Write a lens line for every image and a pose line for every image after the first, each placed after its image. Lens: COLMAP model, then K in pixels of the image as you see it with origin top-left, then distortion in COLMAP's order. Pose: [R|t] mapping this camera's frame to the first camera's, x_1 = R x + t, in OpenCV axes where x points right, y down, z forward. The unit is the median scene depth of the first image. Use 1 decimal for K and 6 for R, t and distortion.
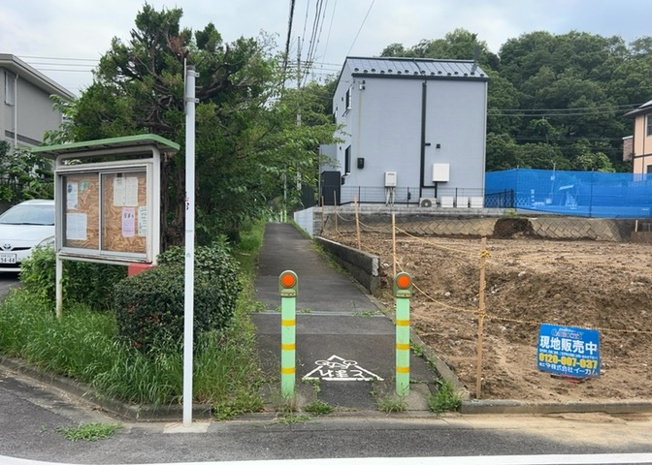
lens RADIAL K [[590.8, 0, 324.2], [0, 590.8, 239.0], [0, 0, 1]] dist [0.099346, -0.178454]
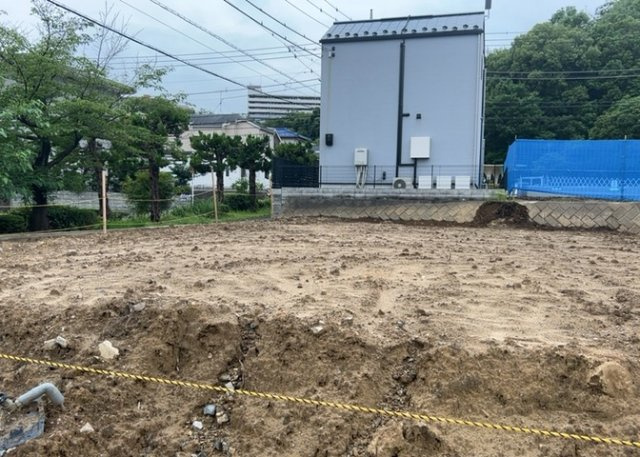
lens RADIAL K [[580.0, 0, 318.3], [0, 580.0, 234.9], [0, 0, 1]] dist [0.099346, -0.178454]
pose [[0.928771, 0.023604, -0.369902, 0.373687], [-0.017378, 0.999646, 0.020156, -0.001375], [0.370247, -0.012293, 0.928852, 0.170381]]
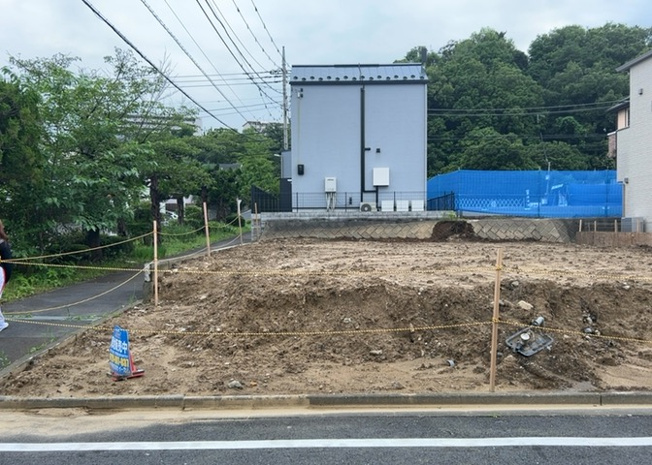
lens RADIAL K [[590.8, 0, 324.2], [0, 590.8, 239.0], [0, 0, 1]] dist [0.099346, -0.178454]
pose [[0.994515, -0.020079, -0.102646, 0.202029], [0.019058, 0.999759, -0.010923, 0.002265], [0.102840, 0.008907, 0.994658, -0.002037]]
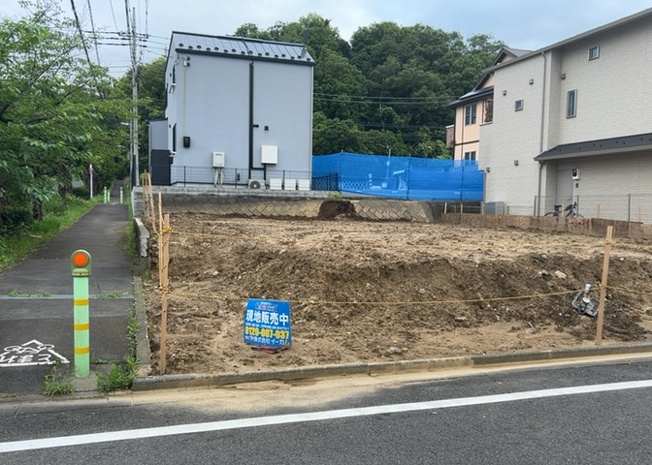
lens RADIAL K [[590.8, 0, 324.2], [0, 590.8, 239.0], [0, 0, 1]] dist [0.099346, -0.178454]
pose [[0.975212, -0.008999, 0.221091, 0.063854], [0.002565, 0.999565, 0.029374, 0.002266], [-0.221259, -0.028079, 0.974811, -0.006108]]
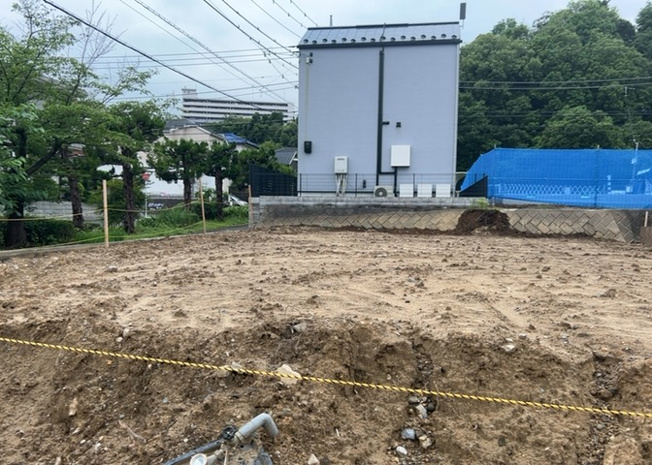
lens RADIAL K [[590.8, 0, 324.2], [0, 590.8, 239.0], [0, 0, 1]] dist [0.099346, -0.178454]
pose [[0.965620, 0.010378, -0.259749, 0.313502], [-0.007445, 0.999897, 0.012276, -0.002711], [0.259850, -0.009921, 0.965598, 0.152748]]
